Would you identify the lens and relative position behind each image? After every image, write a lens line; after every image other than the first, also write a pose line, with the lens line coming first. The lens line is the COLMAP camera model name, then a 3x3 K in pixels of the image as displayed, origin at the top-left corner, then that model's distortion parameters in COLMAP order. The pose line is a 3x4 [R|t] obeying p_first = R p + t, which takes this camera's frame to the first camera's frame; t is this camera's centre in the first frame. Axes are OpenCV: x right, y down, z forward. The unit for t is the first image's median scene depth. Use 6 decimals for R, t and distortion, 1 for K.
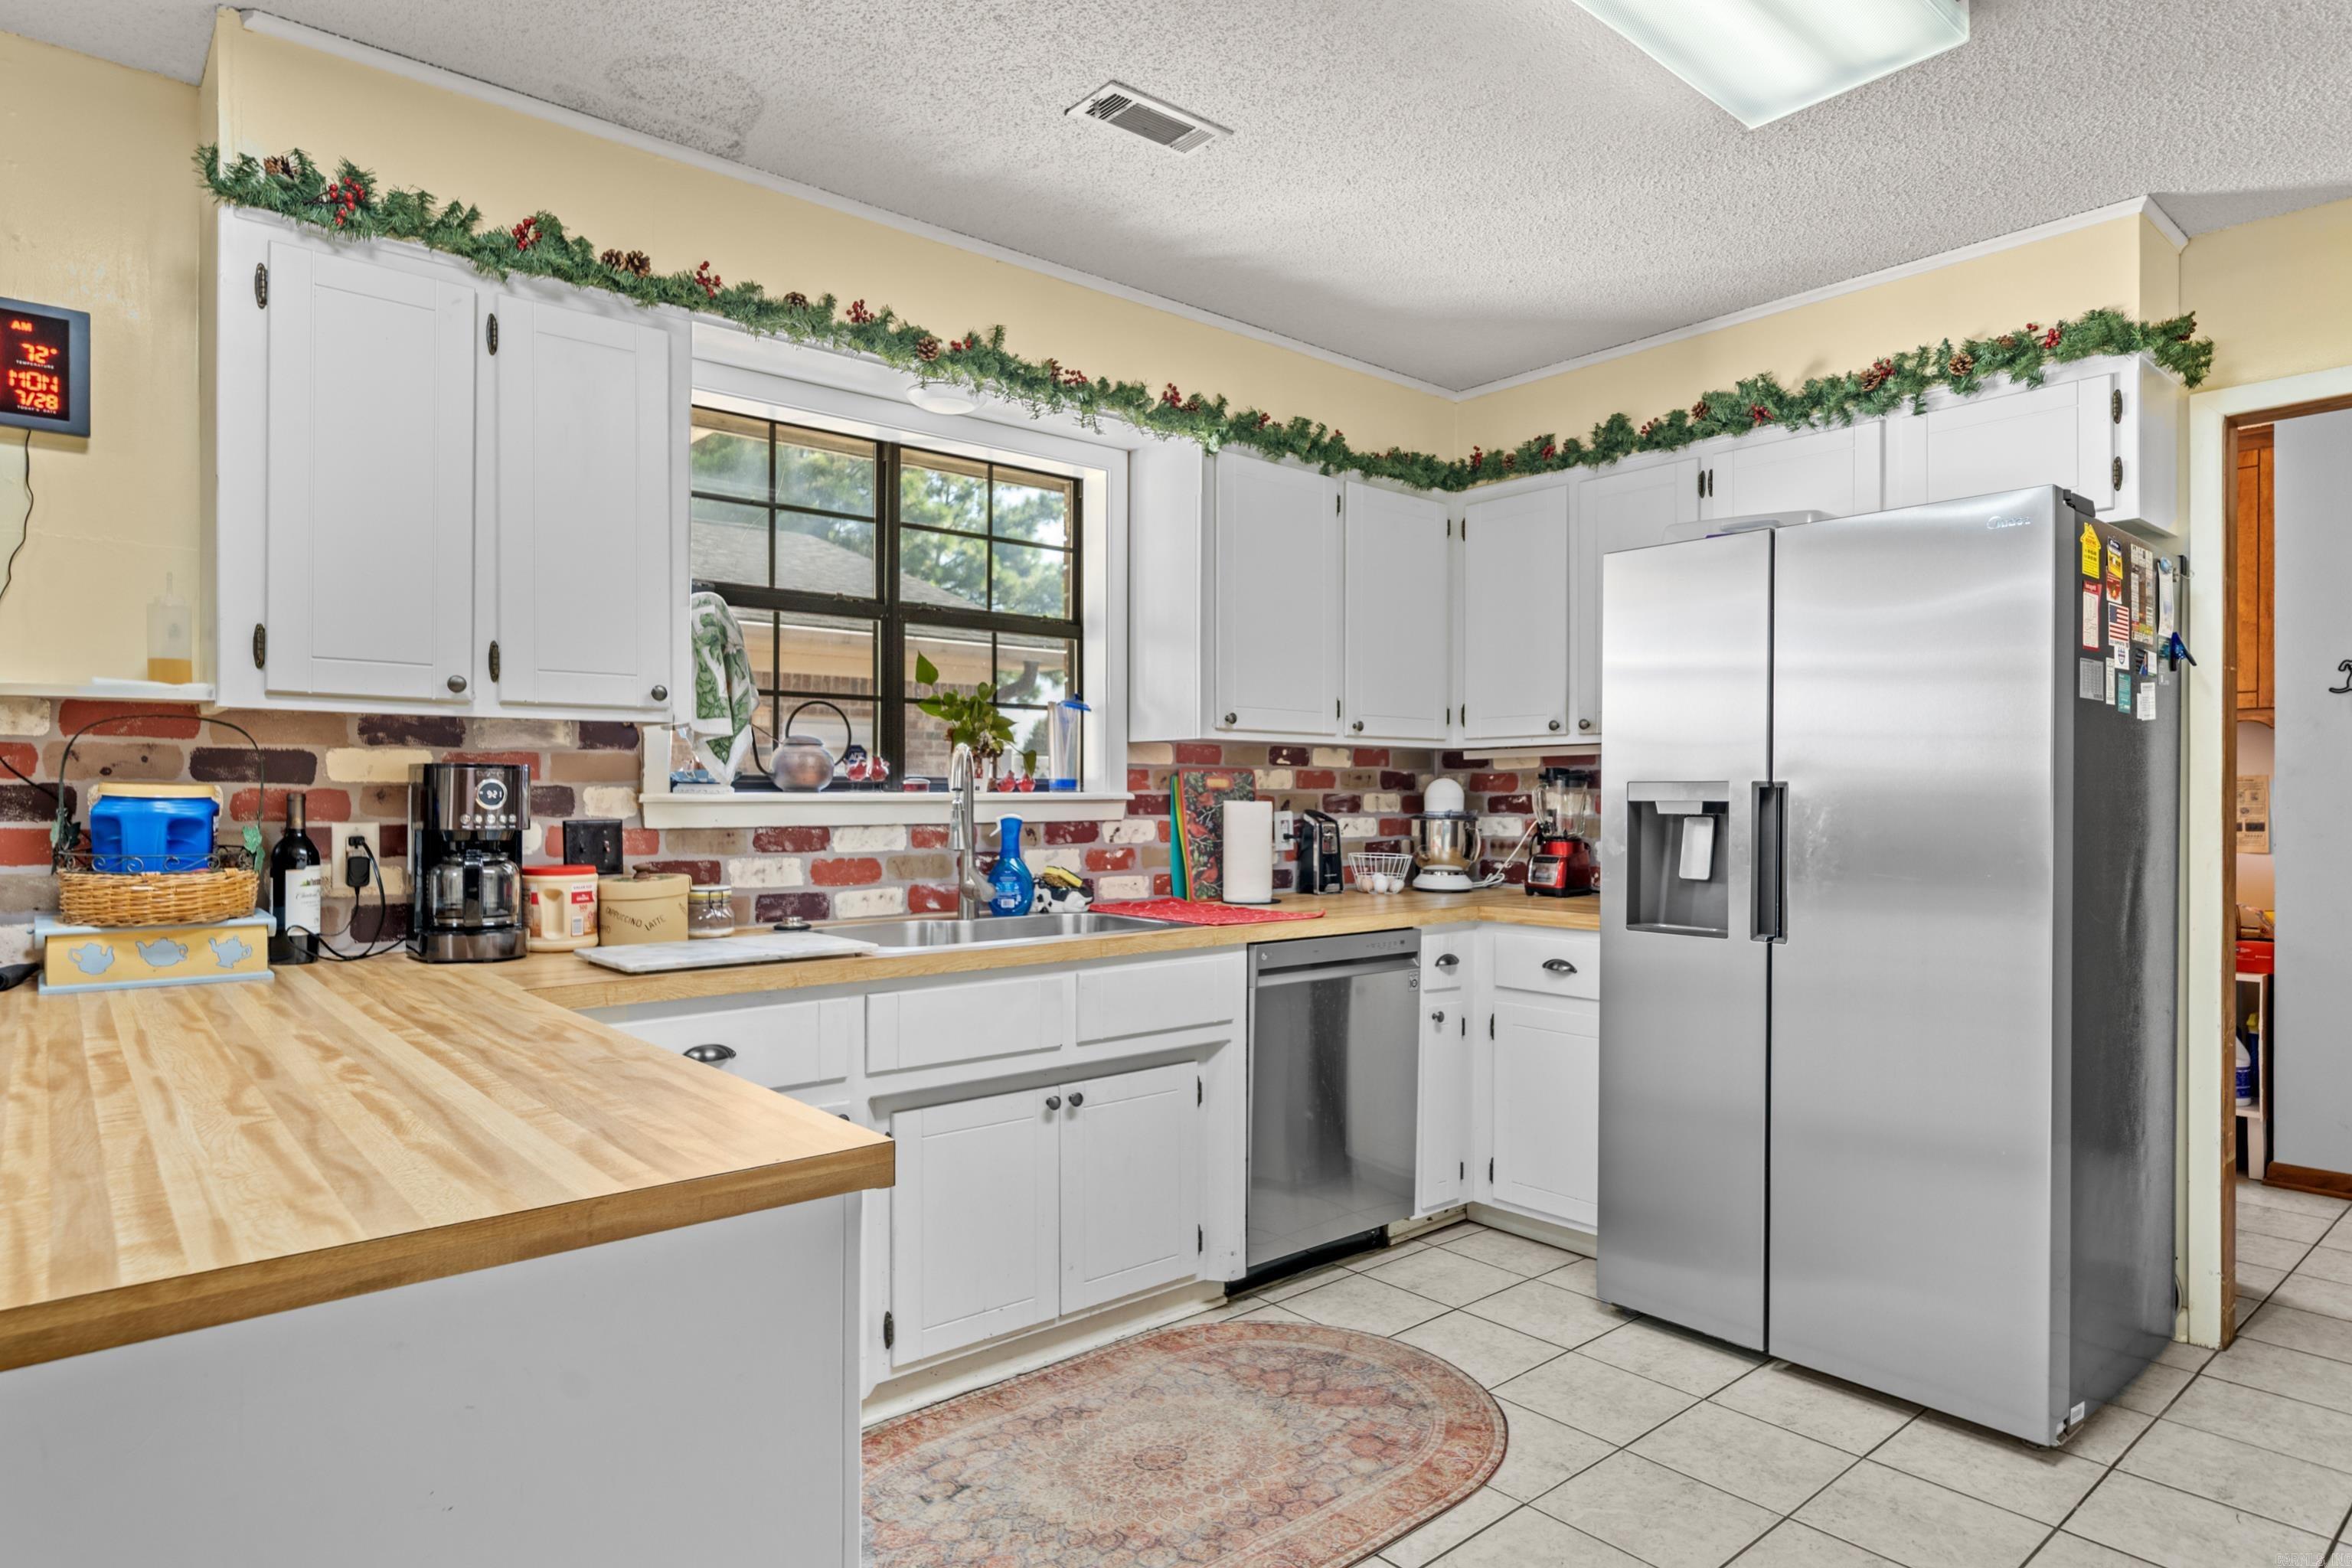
lens RADIAL K [[1300.9, 0, 1177.9], [0, 1300.9, 796.0], [0, 0, 1]] dist [-0.004773, 0.000874]
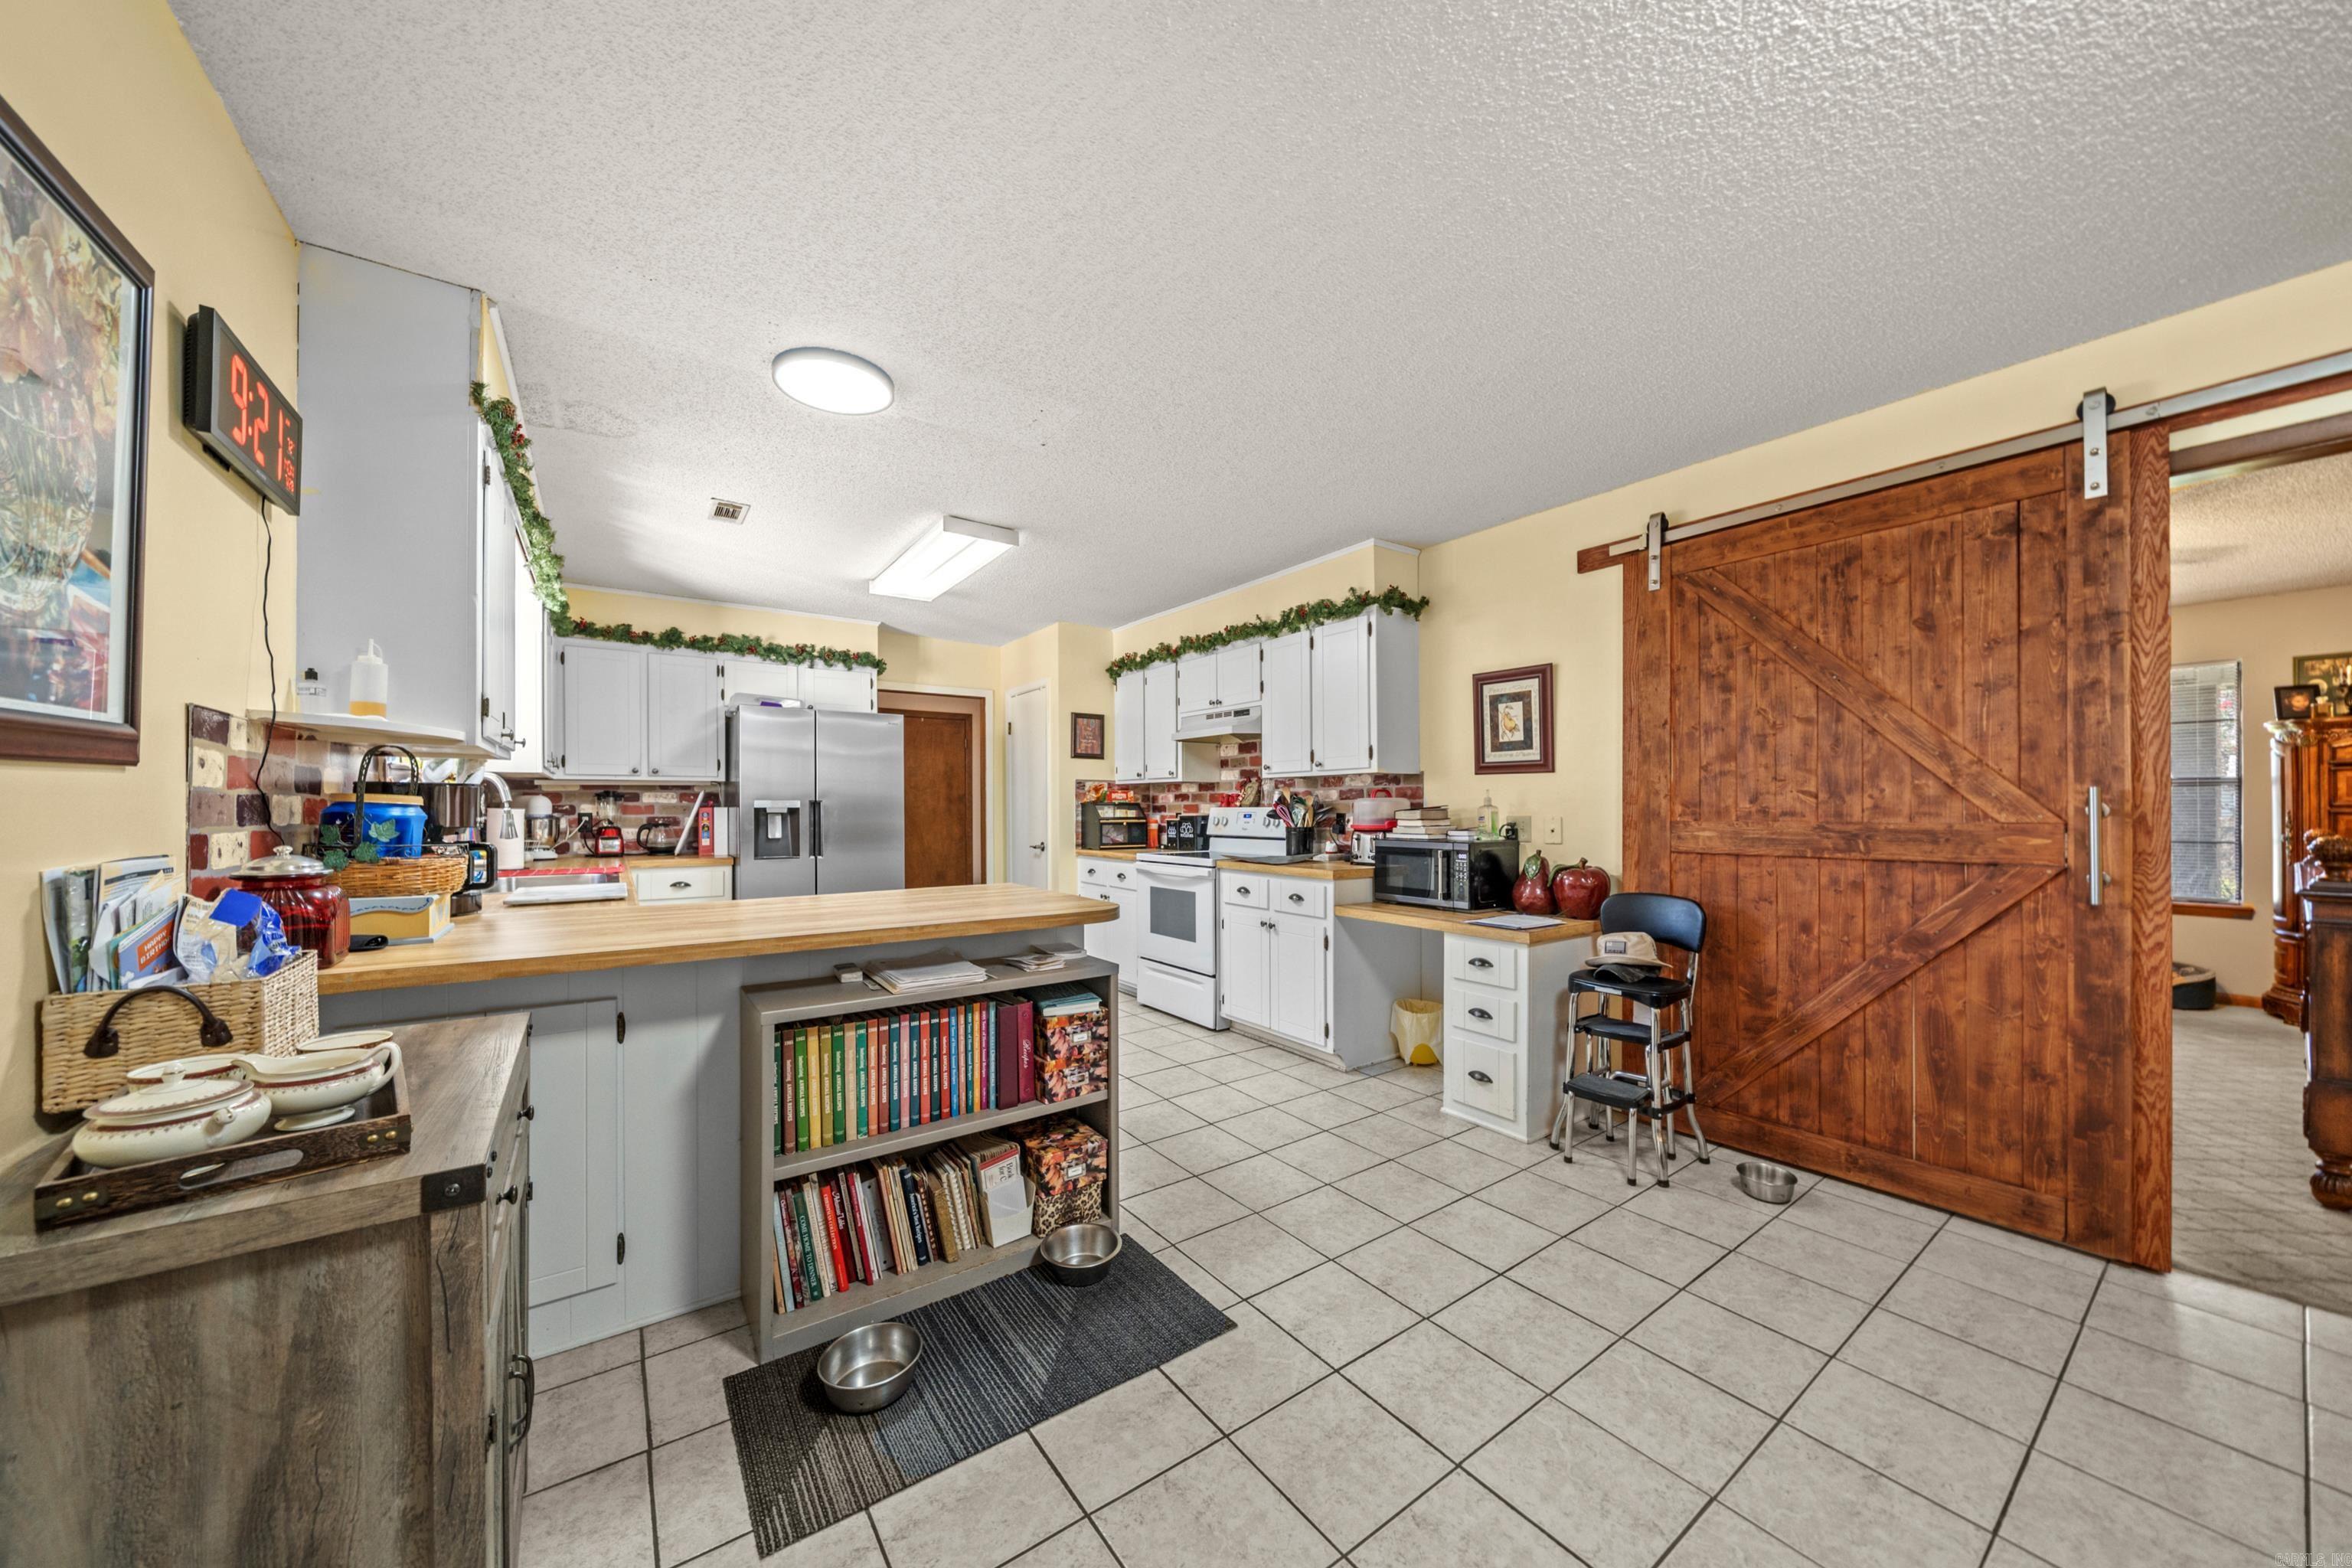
lens RADIAL K [[807.0, 0, 1148.7], [0, 807.0, 810.2], [0, 0, 1]] dist [-0.005887, -0.000005]
pose [[0.139117, -0.003308, 0.990270, -1.079619], [-0.000538, 0.999994, 0.003417, 0.003830], [-0.990276, -0.001009, 0.139115, 0.045976]]
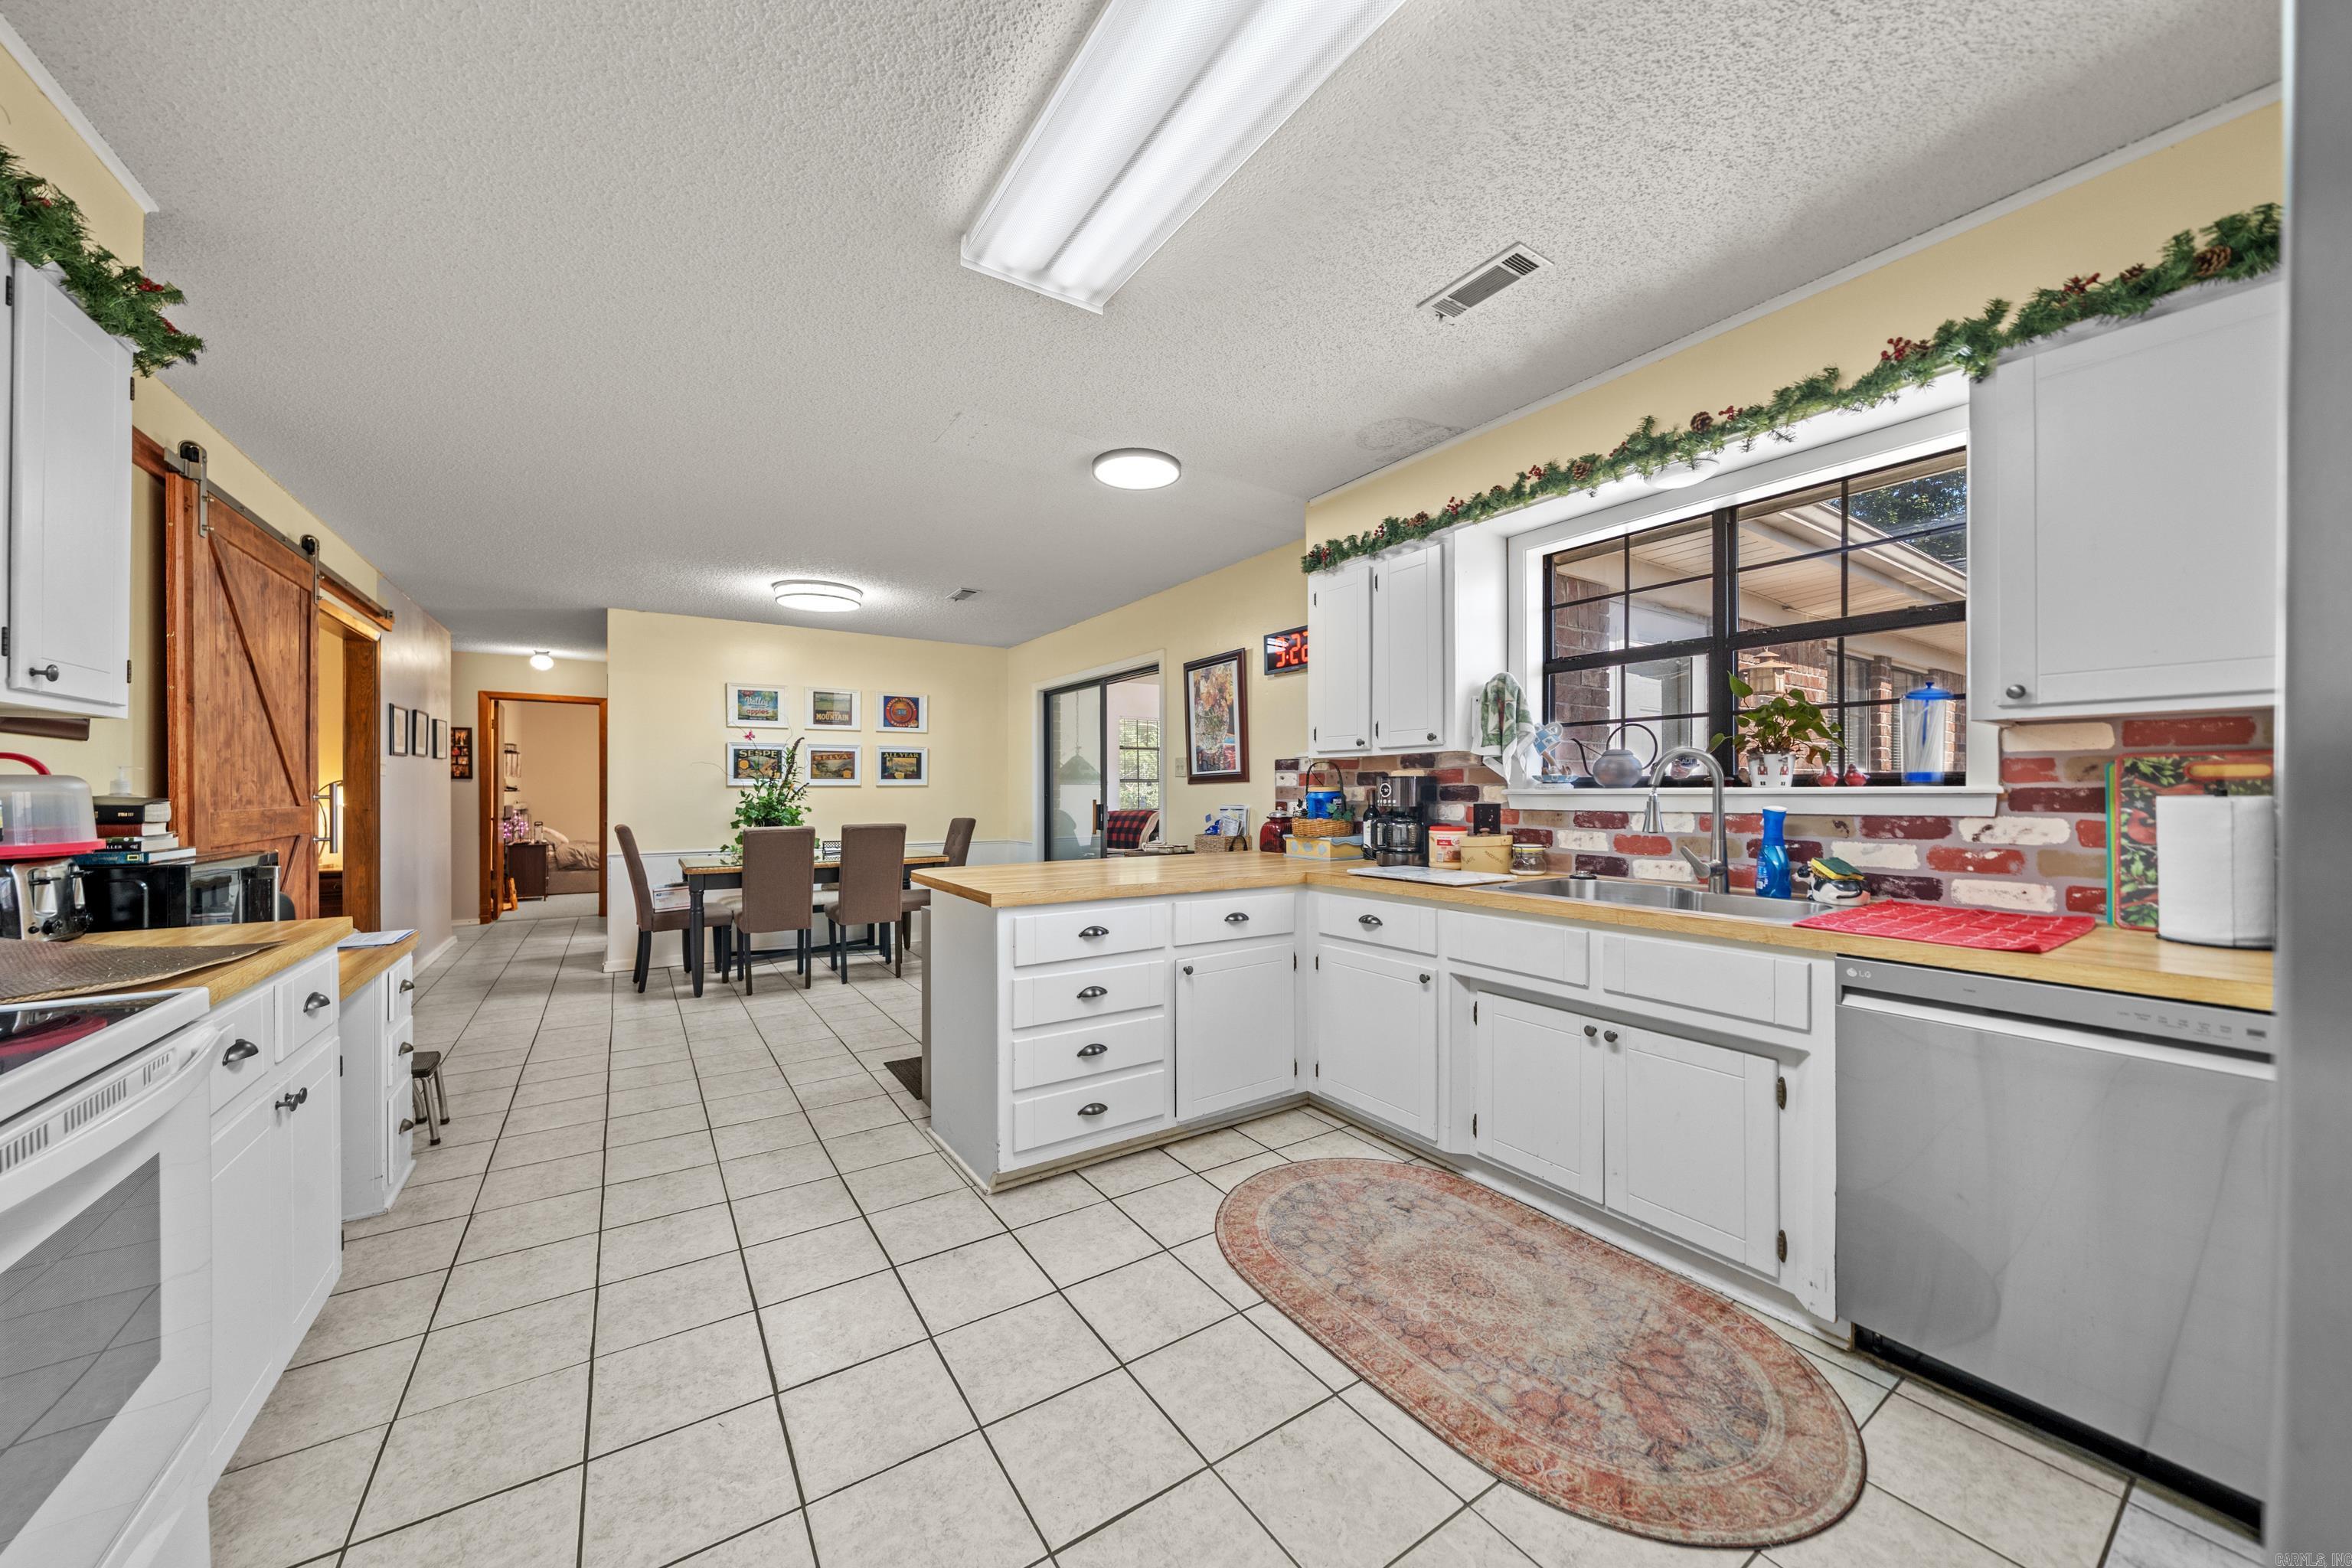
lens RADIAL K [[807.0, 0, 1197.5], [0, 807.0, 786.5], [0, 0, 1]] dist [-0.005887, -0.000005]
pose [[-0.089854, -0.005845, -0.995938, 0.669117], [0.002001, 0.999980, -0.006050, 0.000073], [0.995953, -0.002536, -0.089840, 0.631326]]
